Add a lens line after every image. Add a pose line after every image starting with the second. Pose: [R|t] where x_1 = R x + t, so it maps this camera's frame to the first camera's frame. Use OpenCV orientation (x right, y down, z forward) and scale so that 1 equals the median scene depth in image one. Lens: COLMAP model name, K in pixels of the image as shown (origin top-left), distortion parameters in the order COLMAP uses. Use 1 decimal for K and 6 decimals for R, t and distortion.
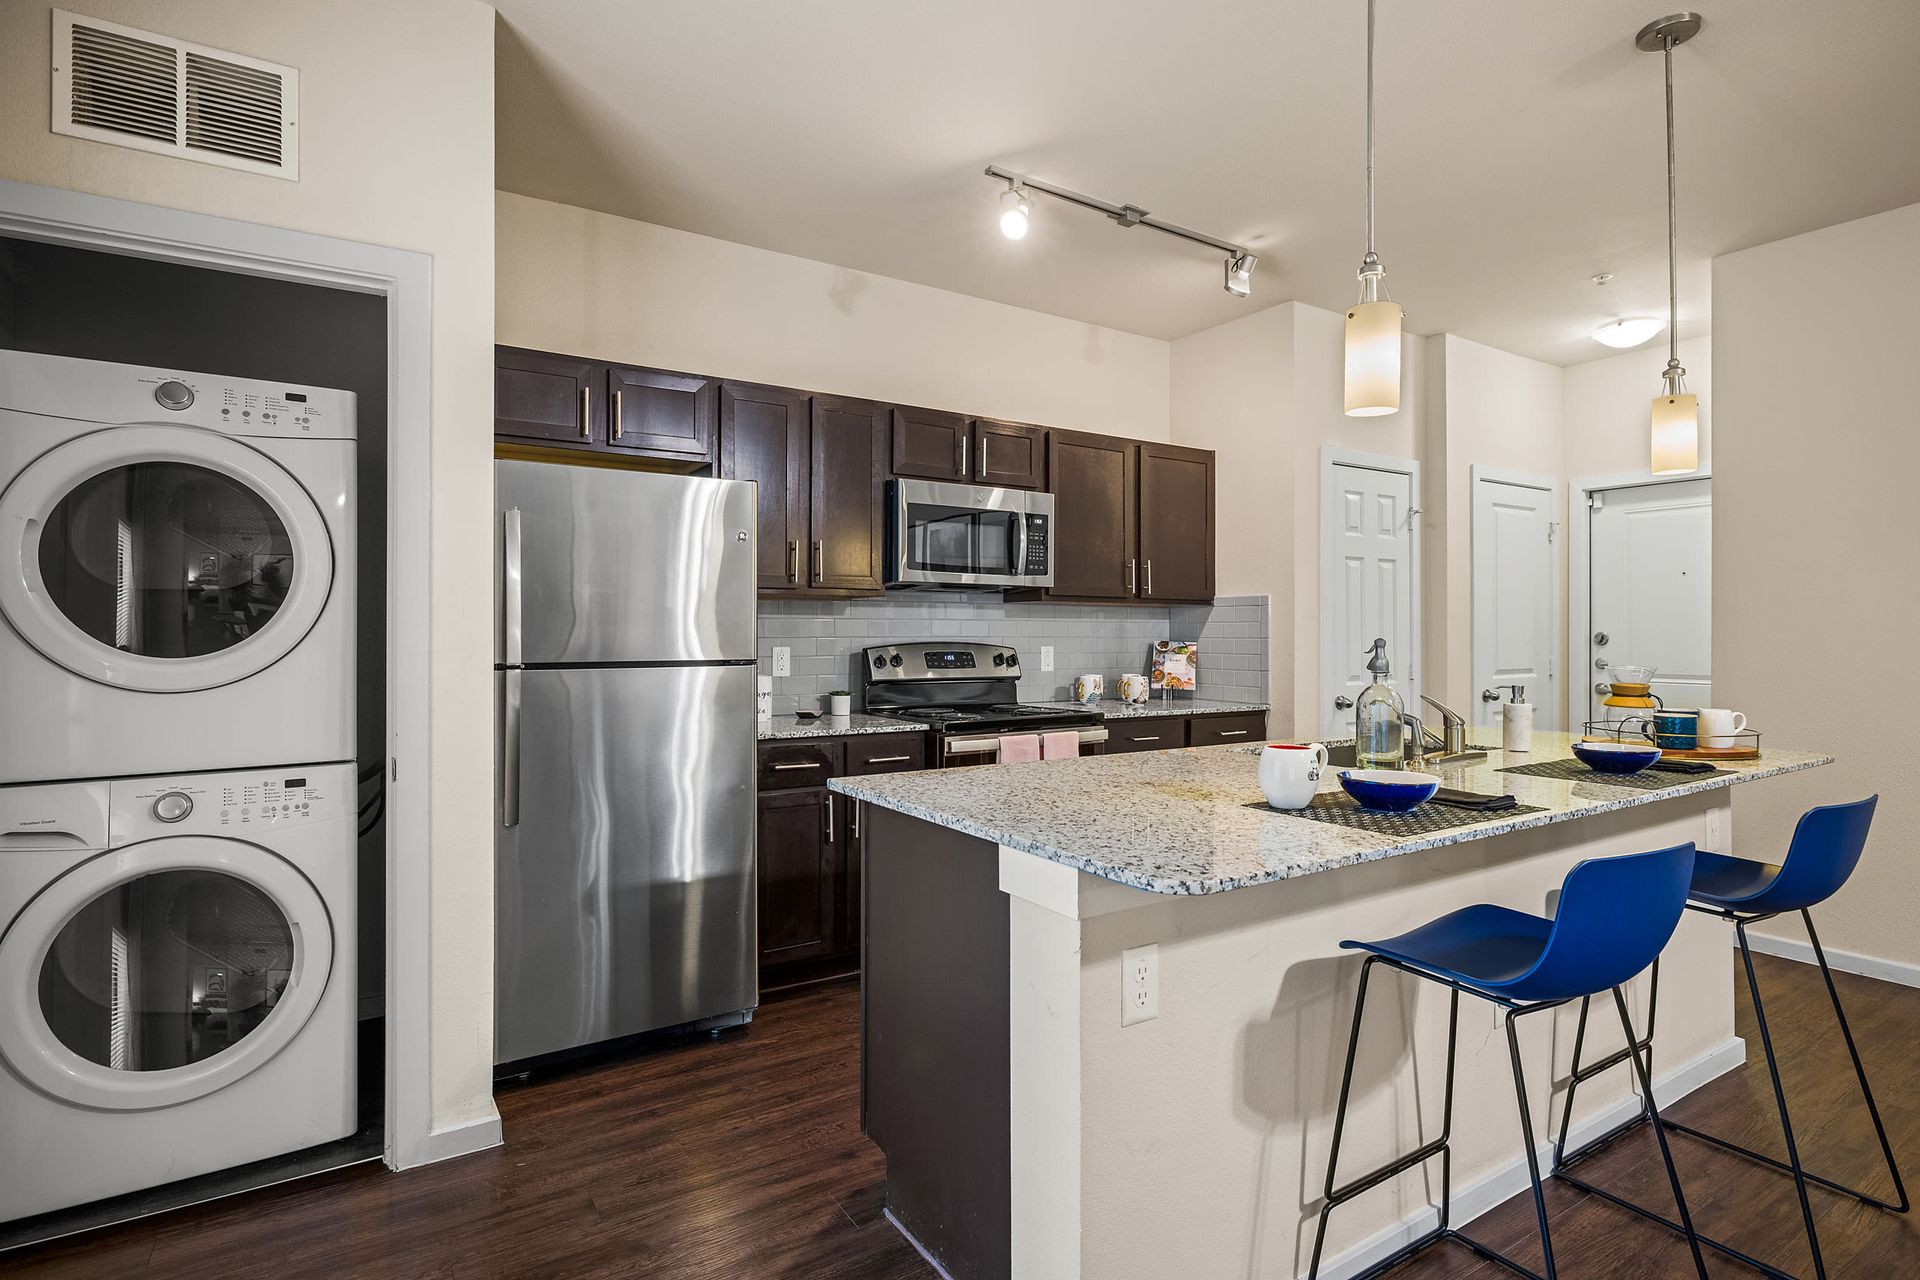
lens RADIAL K [[957.4, 0, 952.2], [0, 957.4, 640.4], [0, 0, 1]] dist [-0.005204, -0.000086]
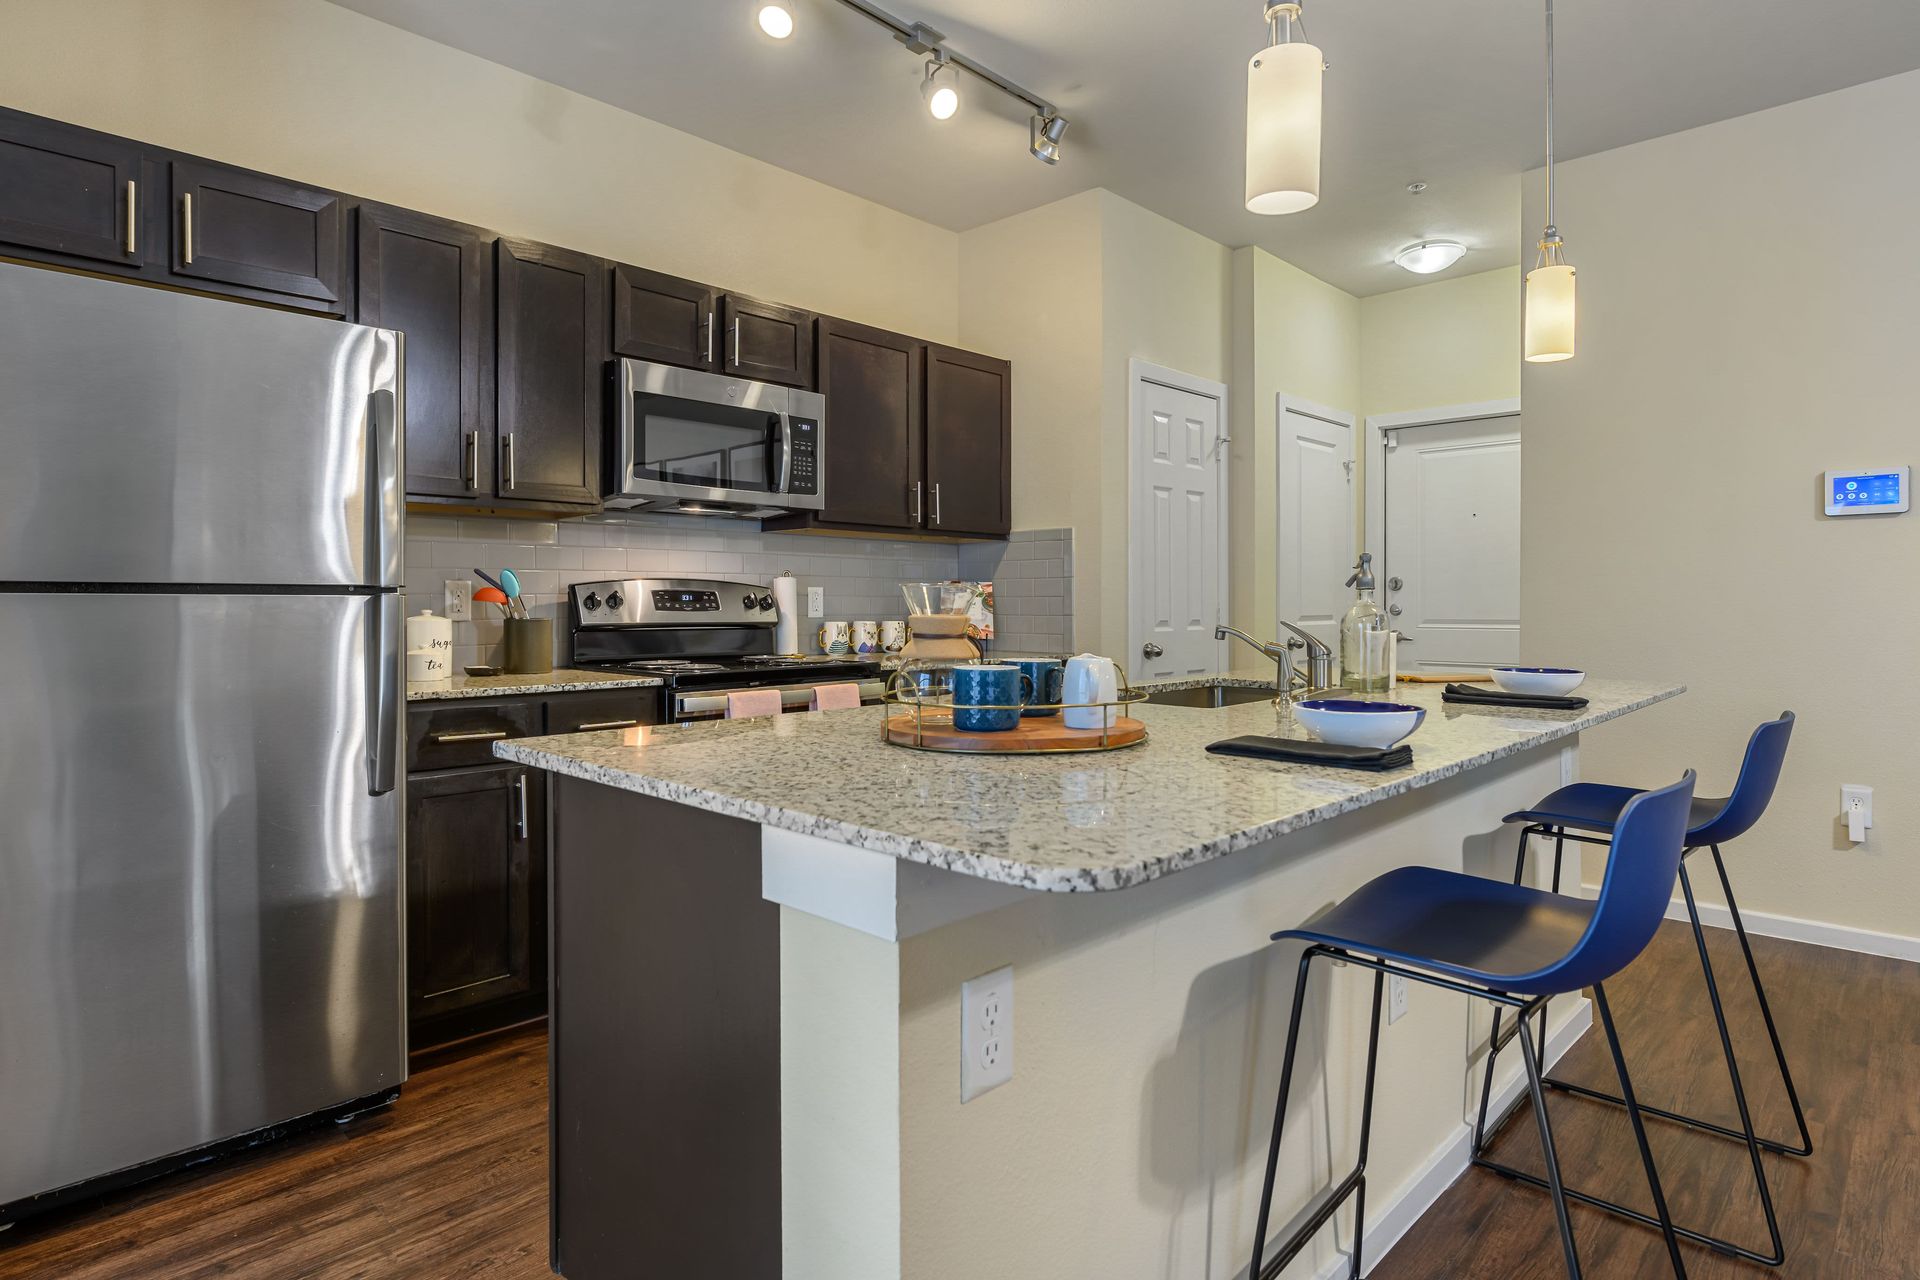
lens RADIAL K [[1025.9, 0, 958.9], [0, 1025.9, 619.1], [0, 0, 1]] dist [-0.008277, -0.000456]
pose [[0.969766, -0.002934, 0.244018, 0.005428], [0.001060, 0.999969, 0.007809, 0.036254], [-0.244033, -0.007314, 0.969739, 0.158515]]
